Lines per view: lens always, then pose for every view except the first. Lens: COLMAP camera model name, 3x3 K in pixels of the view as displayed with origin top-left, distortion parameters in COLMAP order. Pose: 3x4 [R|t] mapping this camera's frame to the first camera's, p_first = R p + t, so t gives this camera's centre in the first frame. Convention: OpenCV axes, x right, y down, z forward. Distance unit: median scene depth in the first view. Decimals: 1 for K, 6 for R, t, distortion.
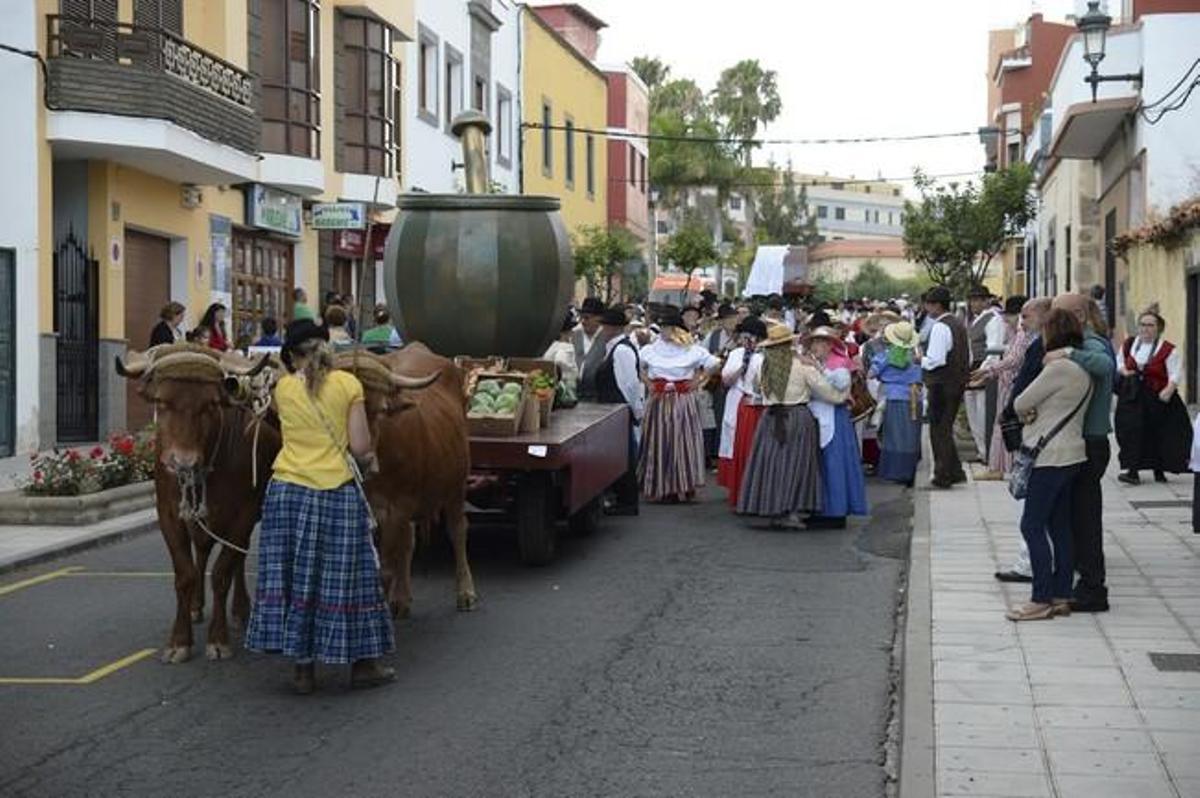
lens RADIAL K [[2226.3, 0, 572.0], [0, 2226.3, 396.7], [0, 0, 1]] dist [0.038092, 1.807438]
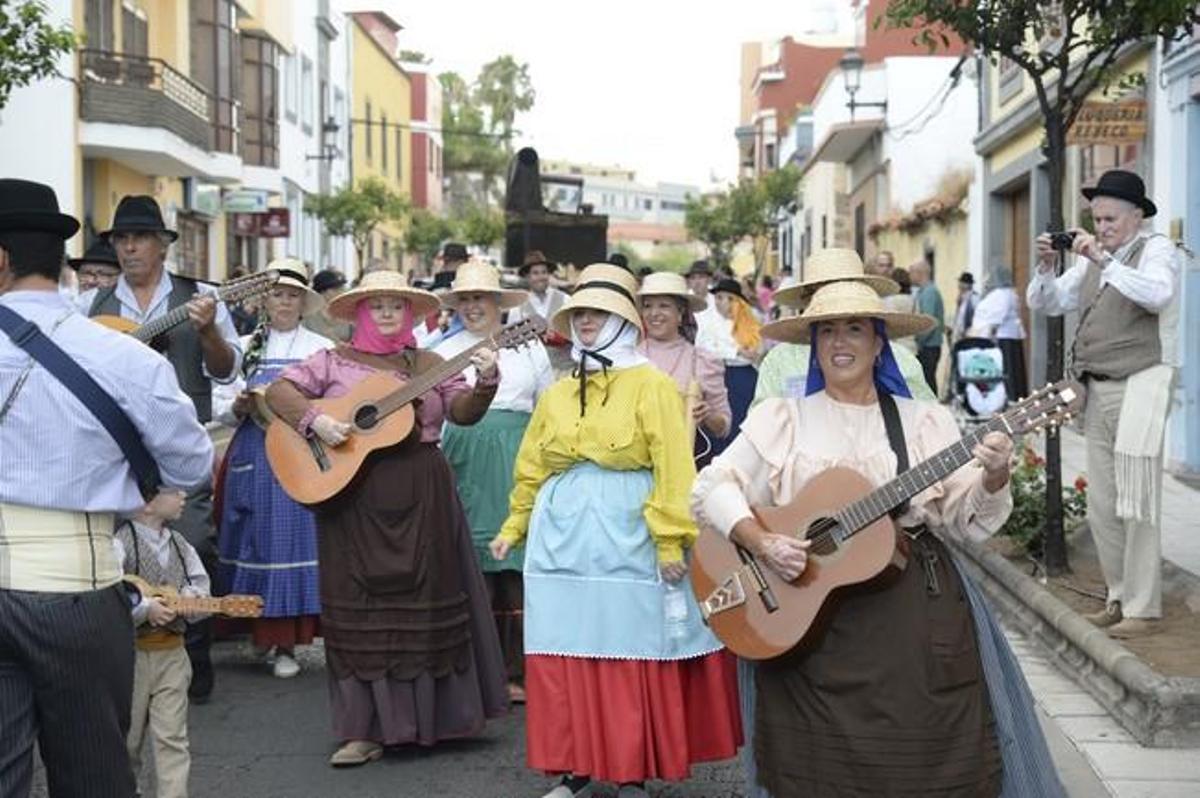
lens RADIAL K [[2226.3, 0, 572.0], [0, 2226.3, 396.7], [0, 0, 1]] dist [0.038092, 1.807438]
pose [[0.992370, -0.001699, 0.123286, -0.054511], [0.000628, 0.999962, 0.008721, 0.010649], [-0.123296, -0.008577, 0.992333, -0.163427]]
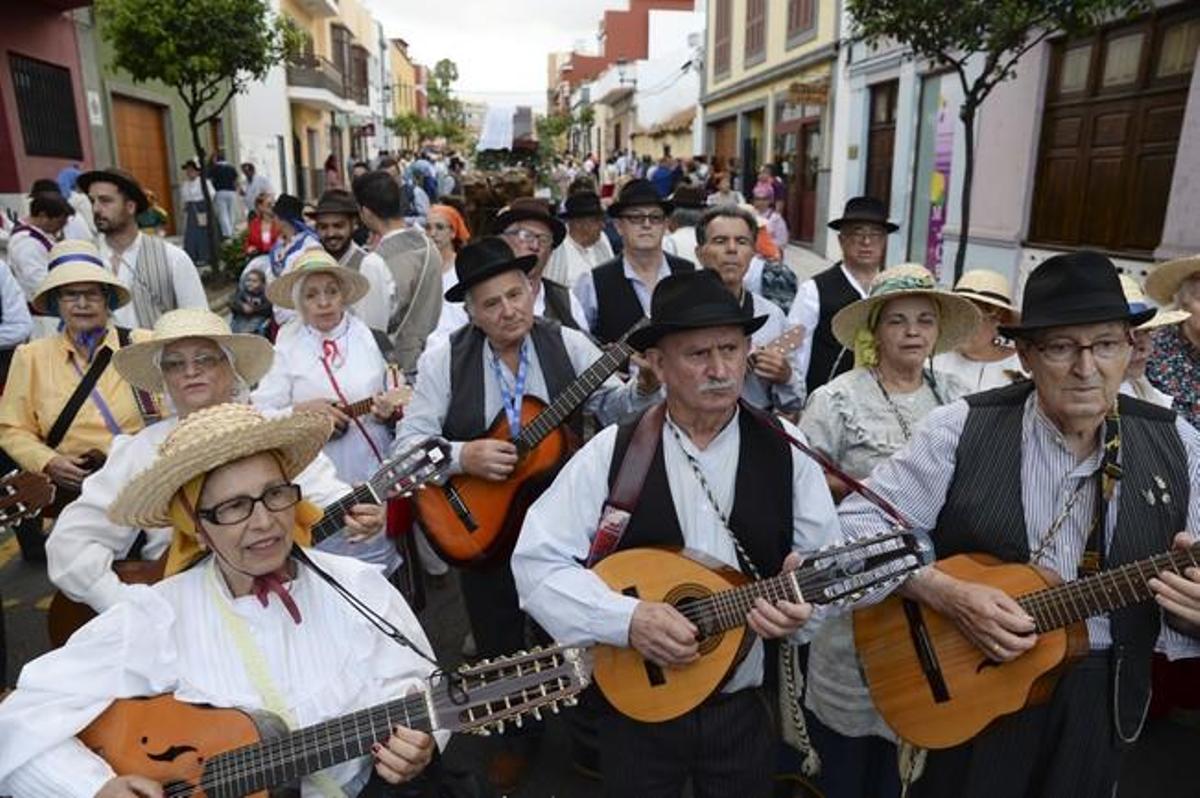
lens RADIAL K [[802.0, 0, 582.5], [0, 802.0, 400.6], [0, 0, 1]] dist [-0.143919, 0.127668]
pose [[0.964483, -0.068327, 0.255156, -0.074152], [-0.001240, 0.964784, 0.263042, -0.000621], [-0.264143, -0.254016, 0.930432, -0.058348]]
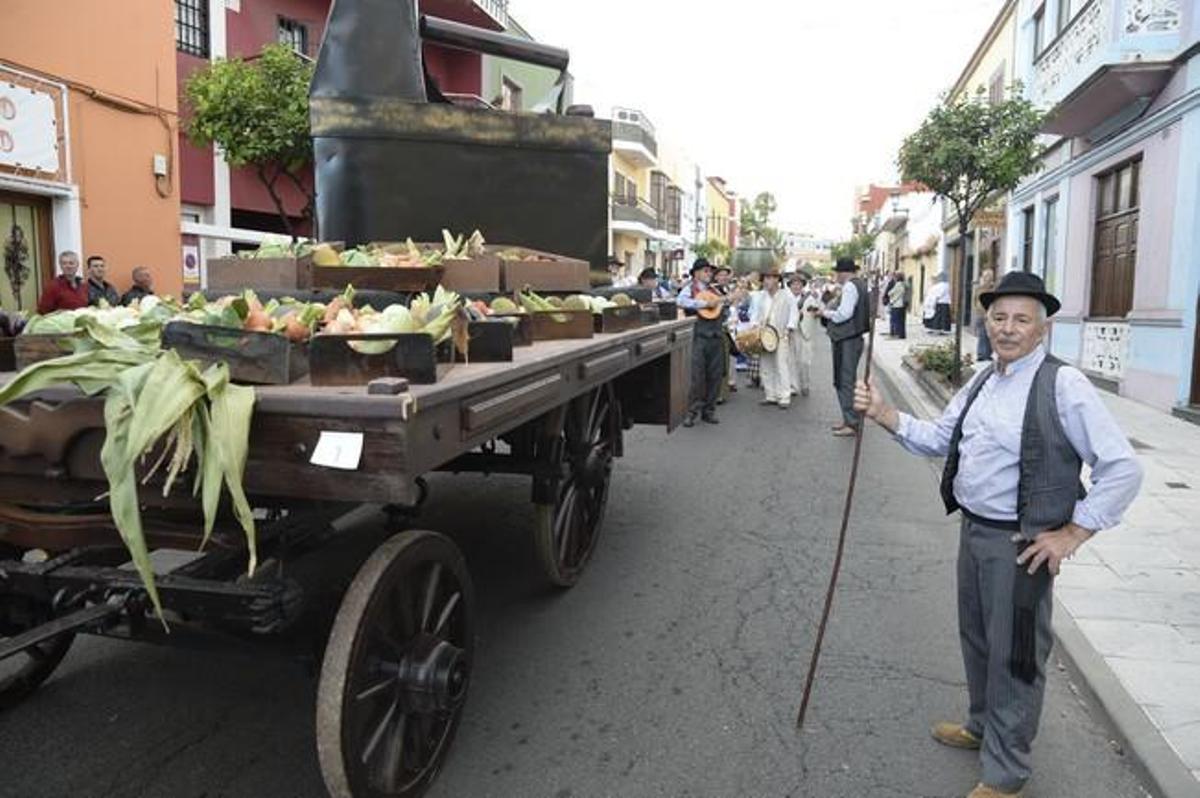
lens RADIAL K [[802.0, 0, 582.5], [0, 802.0, 400.6], [0, 0, 1]] dist [-0.143919, 0.127668]
pose [[0.991785, 0.021201, -0.126148, -0.053359], [-0.006748, 0.993468, 0.113914, 0.010197], [0.127739, -0.112127, 0.985449, -0.171558]]
